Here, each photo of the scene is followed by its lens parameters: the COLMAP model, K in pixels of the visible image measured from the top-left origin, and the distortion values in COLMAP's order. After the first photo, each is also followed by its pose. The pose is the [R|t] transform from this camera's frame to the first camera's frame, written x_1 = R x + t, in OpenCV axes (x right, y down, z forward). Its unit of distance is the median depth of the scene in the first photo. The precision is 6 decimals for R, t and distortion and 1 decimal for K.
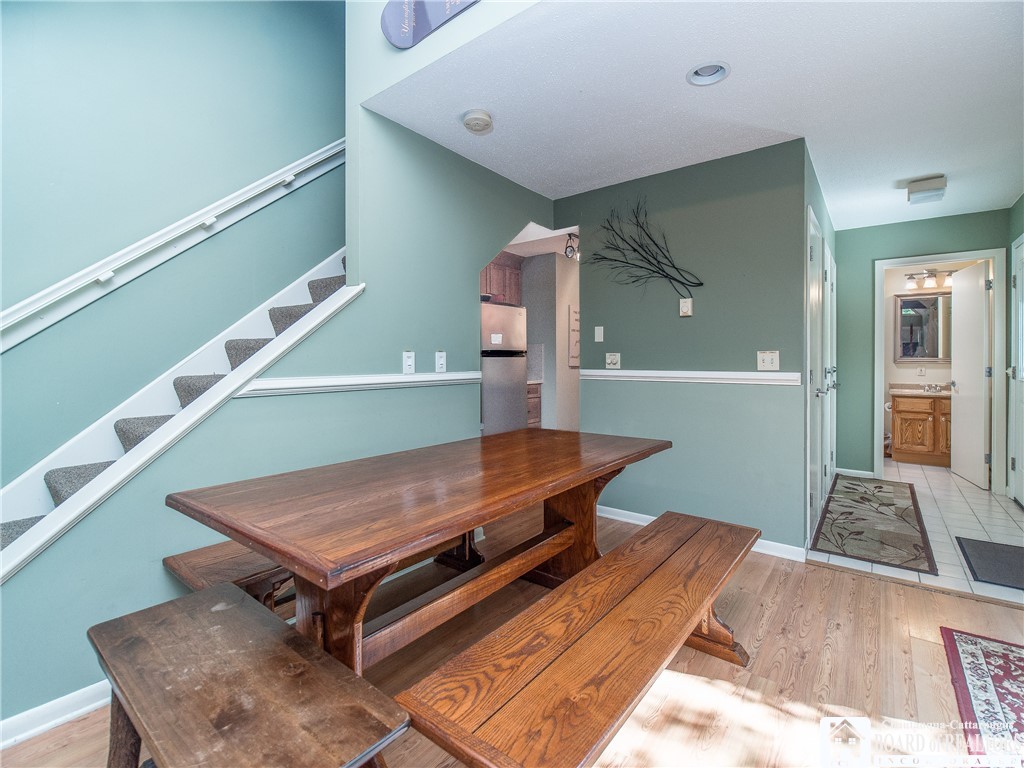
lens RADIAL K [[479.0, 0, 513.9], [0, 479.0, 367.1], [0, 0, 1]] dist [-0.003186, -0.000452]
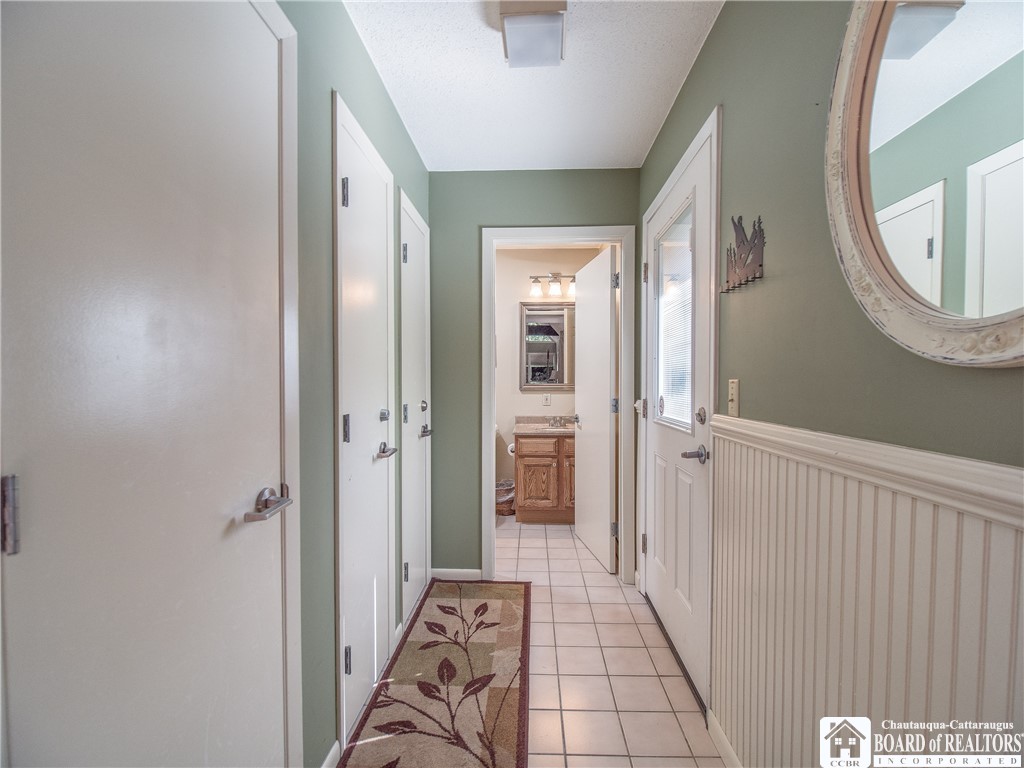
lens RADIAL K [[458.4, 0, 512.2], [0, 458.4, 394.9], [0, 0, 1]] dist [0.001559, -0.007234]
pose [[0.822345, -0.009646, 0.568907, 0.402863], [0.002054, 0.999900, 0.013984, -0.012500], [-0.568985, -0.010331, 0.822283, 0.439555]]
